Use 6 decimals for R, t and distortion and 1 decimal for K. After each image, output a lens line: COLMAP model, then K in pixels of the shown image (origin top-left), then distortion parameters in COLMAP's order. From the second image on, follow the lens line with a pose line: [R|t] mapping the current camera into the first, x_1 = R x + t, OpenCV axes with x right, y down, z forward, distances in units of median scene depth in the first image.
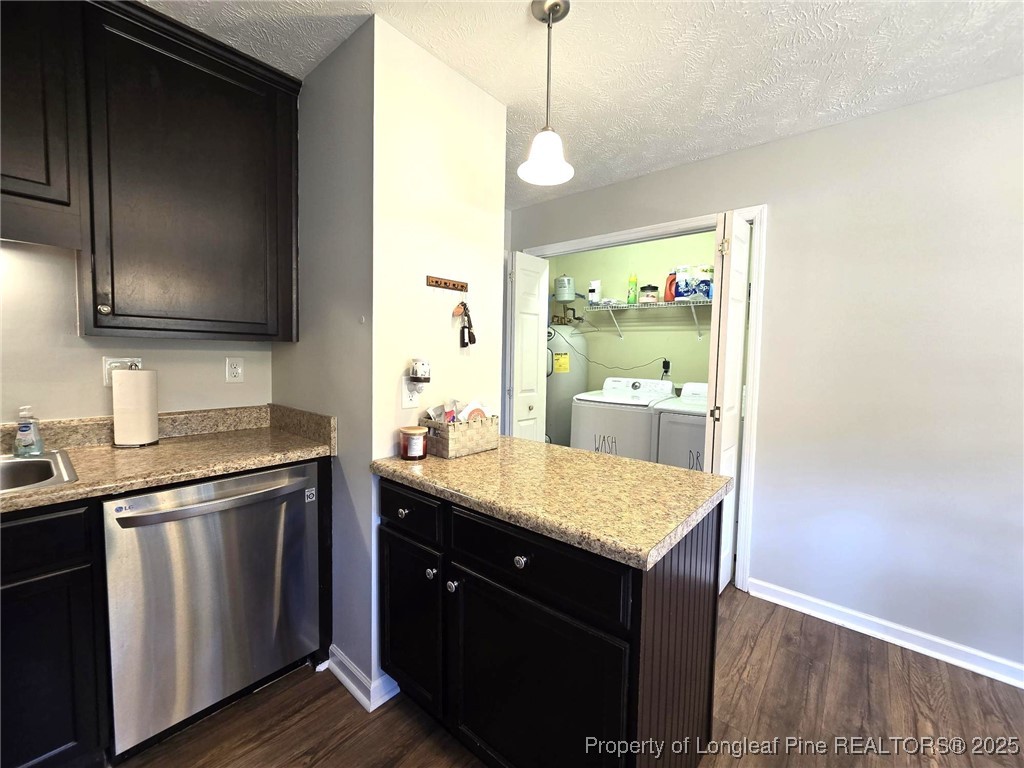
lens RADIAL K [[419.4, 0, 513.1], [0, 419.4, 379.3], [0, 0, 1]] dist [0.001420, -0.001463]
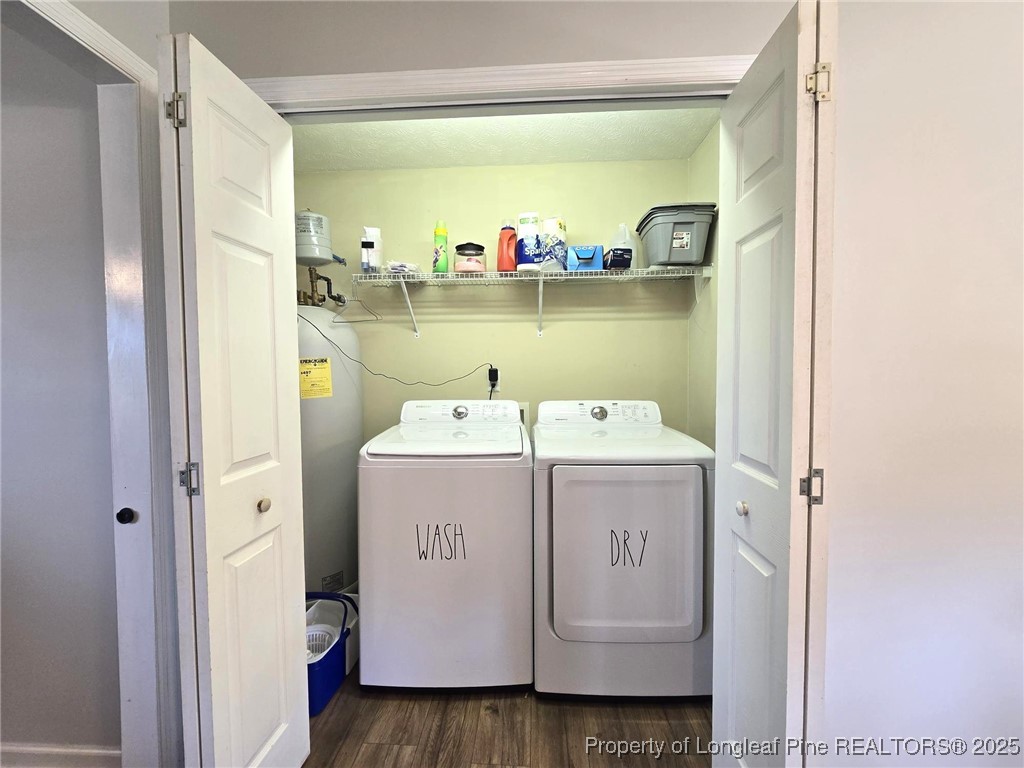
lens RADIAL K [[419.4, 0, 504.8], [0, 419.4, 378.7], [0, 0, 1]] dist [0.001420, -0.001463]
pose [[0.801616, -0.045072, 0.596138, -0.001682], [0.062091, 0.998038, -0.008035, -0.023489], [-0.594607, 0.043456, 0.802842, 0.500059]]
